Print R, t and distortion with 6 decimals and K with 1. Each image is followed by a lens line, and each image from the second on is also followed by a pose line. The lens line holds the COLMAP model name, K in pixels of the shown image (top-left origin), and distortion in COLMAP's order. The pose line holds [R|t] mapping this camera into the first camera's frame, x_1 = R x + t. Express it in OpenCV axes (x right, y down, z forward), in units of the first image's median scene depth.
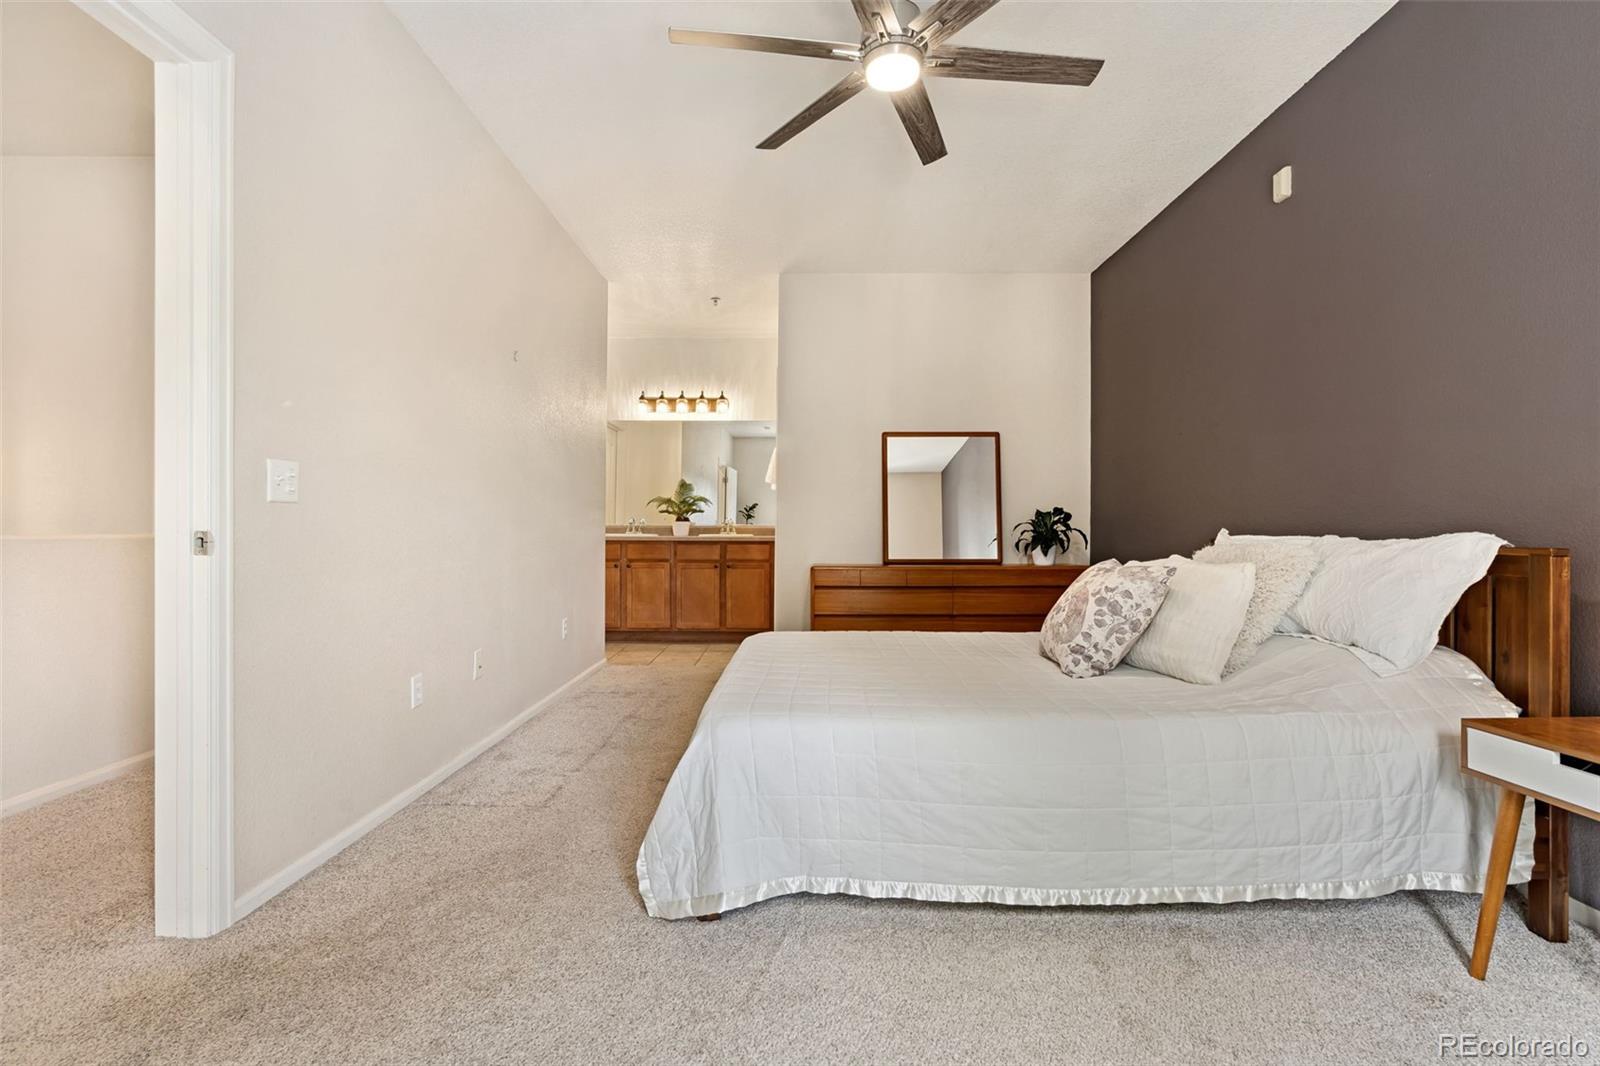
lens RADIAL K [[726.5, 0, 798.6], [0, 726.5, 531.7], [0, 0, 1]] dist [0.003214, 0.000201]
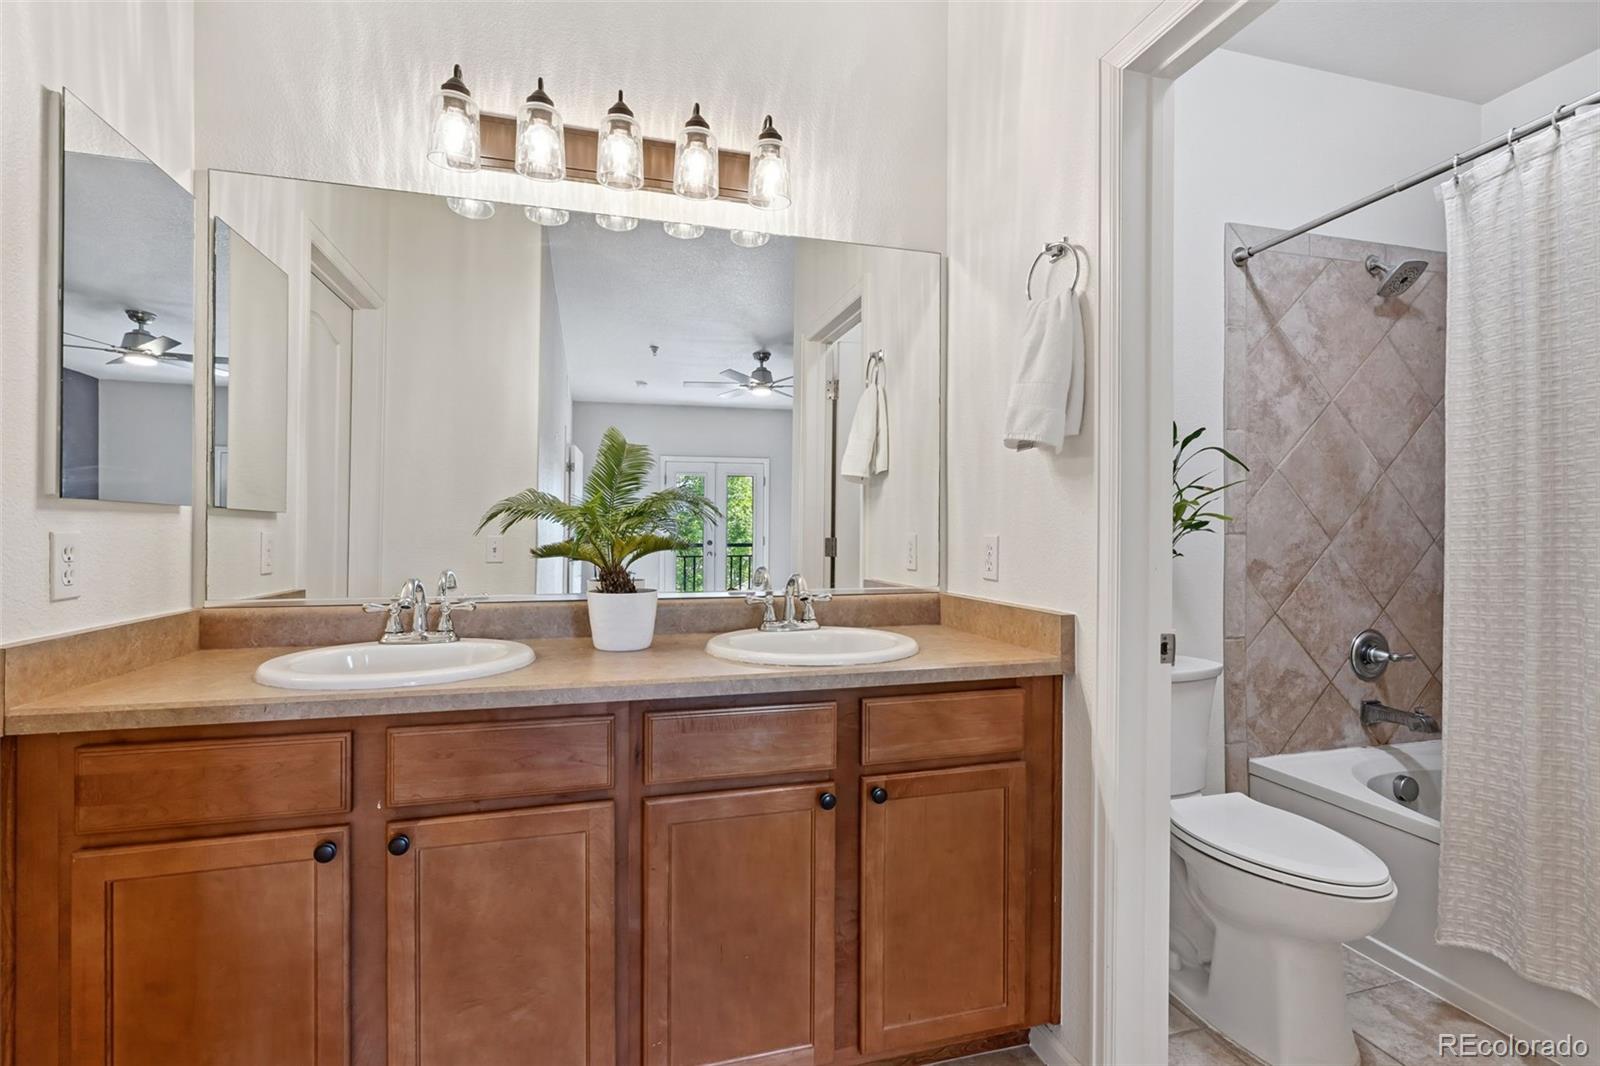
lens RADIAL K [[726.5, 0, 800.6], [0, 726.5, 533.5], [0, 0, 1]] dist [0.003214, 0.000201]
pose [[0.960951, -0.004860, 0.276677, -0.183219], [0.003116, 0.999972, 0.006744, -0.037708], [-0.276702, -0.005618, 0.960939, 0.780090]]
